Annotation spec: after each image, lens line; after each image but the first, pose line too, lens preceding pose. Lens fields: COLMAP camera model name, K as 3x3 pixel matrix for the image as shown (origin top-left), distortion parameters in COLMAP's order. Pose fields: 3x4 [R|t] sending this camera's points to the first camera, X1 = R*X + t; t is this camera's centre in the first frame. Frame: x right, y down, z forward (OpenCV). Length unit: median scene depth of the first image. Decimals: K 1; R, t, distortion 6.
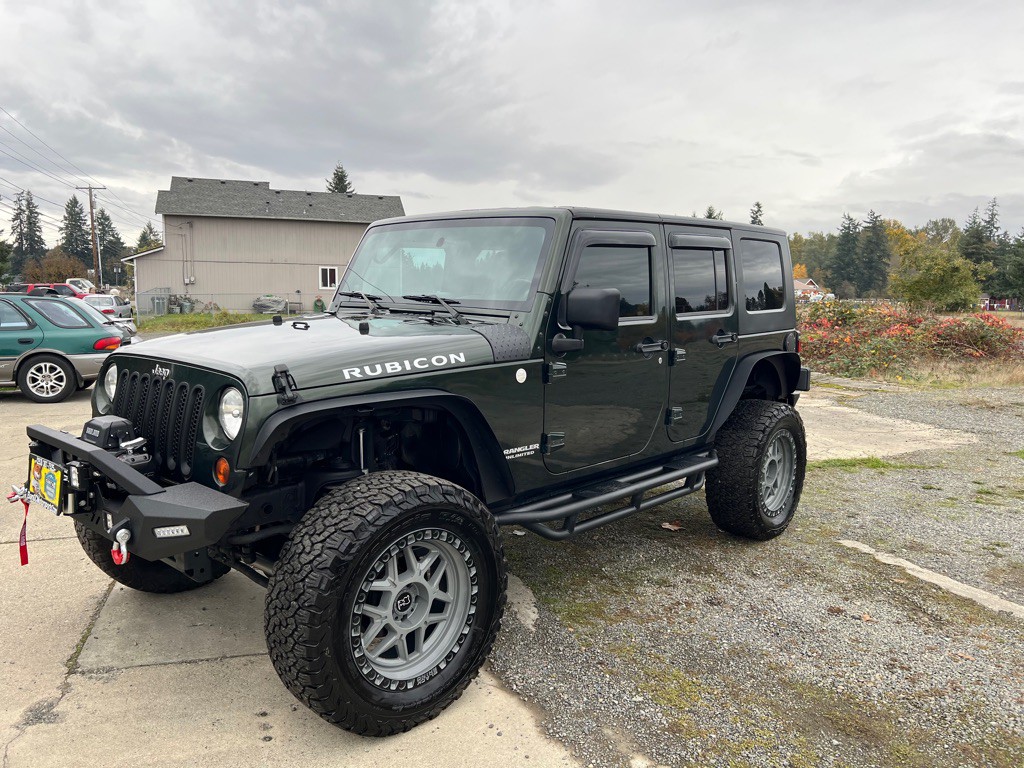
lens RADIAL K [[786.5, 0, 516.3], [0, 786.5, 382.6], [0, 0, 1]] dist [0.056560, -0.077074]
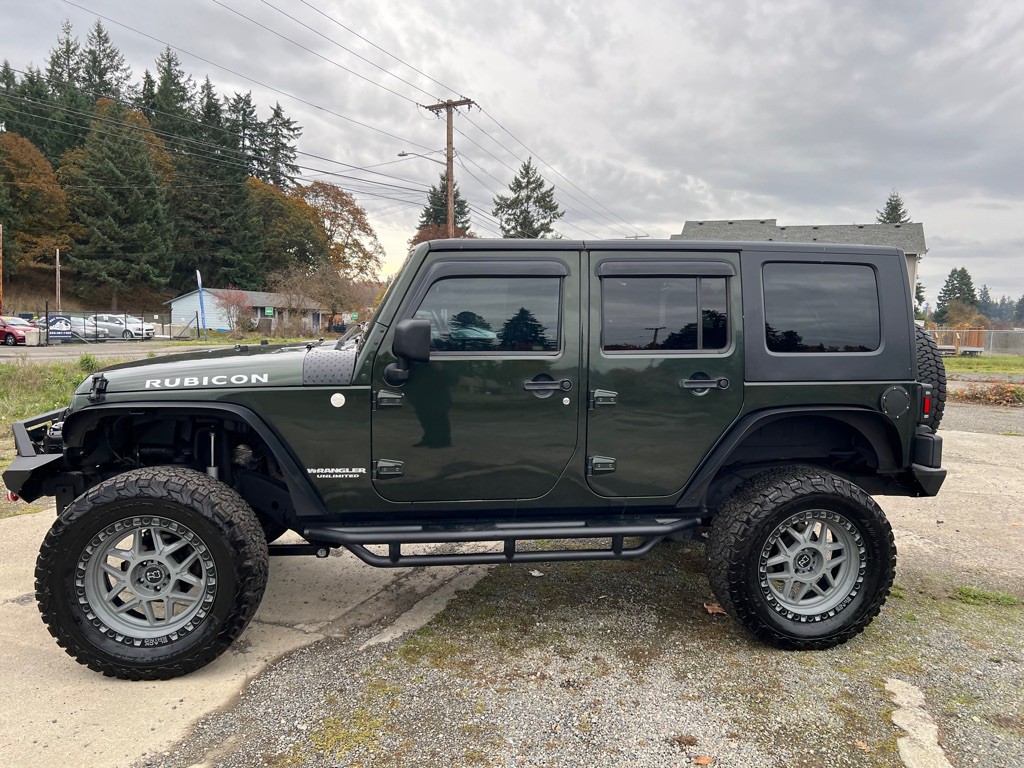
lens RADIAL K [[783.5, 0, 514.9], [0, 783.5, 388.6], [0, 0, 1]] dist [0.044610, -0.056596]
pose [[0.775907, 0.064013, -0.627591, 0.837718], [-0.088558, 0.996040, -0.007893, -0.036799], [0.624600, 0.061702, 0.778503, 0.320053]]
